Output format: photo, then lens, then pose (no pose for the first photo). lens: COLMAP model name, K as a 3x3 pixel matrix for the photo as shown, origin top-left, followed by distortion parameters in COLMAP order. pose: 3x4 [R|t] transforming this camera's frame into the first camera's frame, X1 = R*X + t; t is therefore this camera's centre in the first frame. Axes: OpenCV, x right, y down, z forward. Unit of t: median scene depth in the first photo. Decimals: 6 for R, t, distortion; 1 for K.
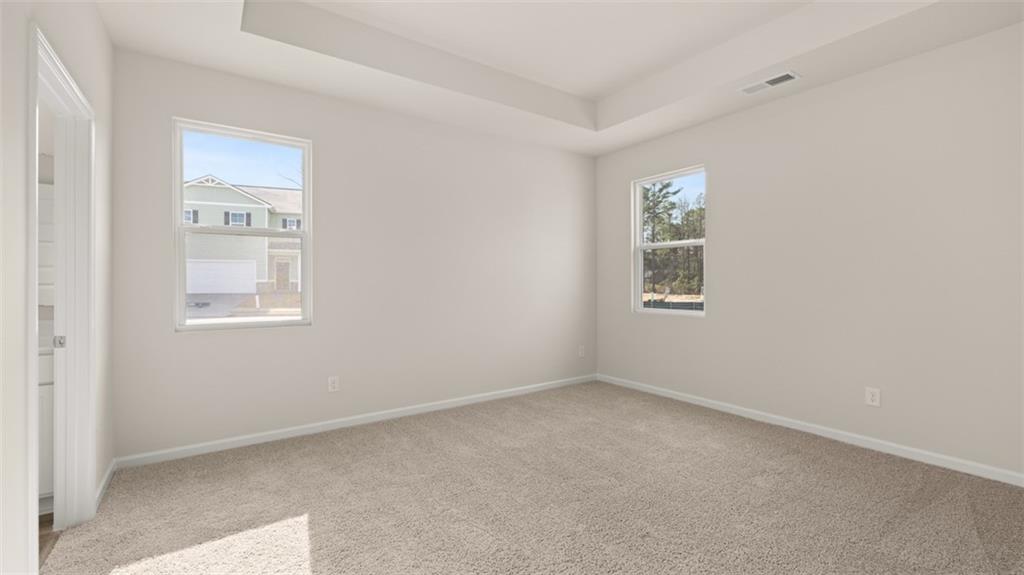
lens RADIAL K [[431.2, 0, 507.4], [0, 431.2, 287.1], [0, 0, 1]] dist [-0.000509, -0.000154]
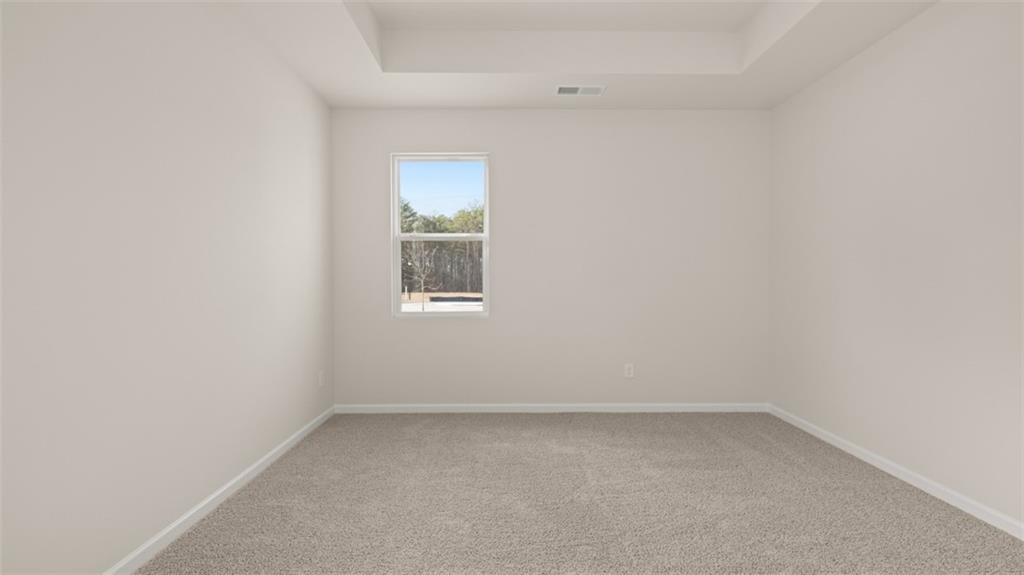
lens RADIAL K [[420.7, 0, 512.1], [0, 420.7, 292.2], [0, 0, 1]] dist [0.000440, -0.000030]
pose [[0.567926, -0.018196, 0.822878, -0.257400], [0.013836, 0.999825, 0.012560, 0.004091], [-0.822963, 0.004253, 0.568079, 0.426212]]
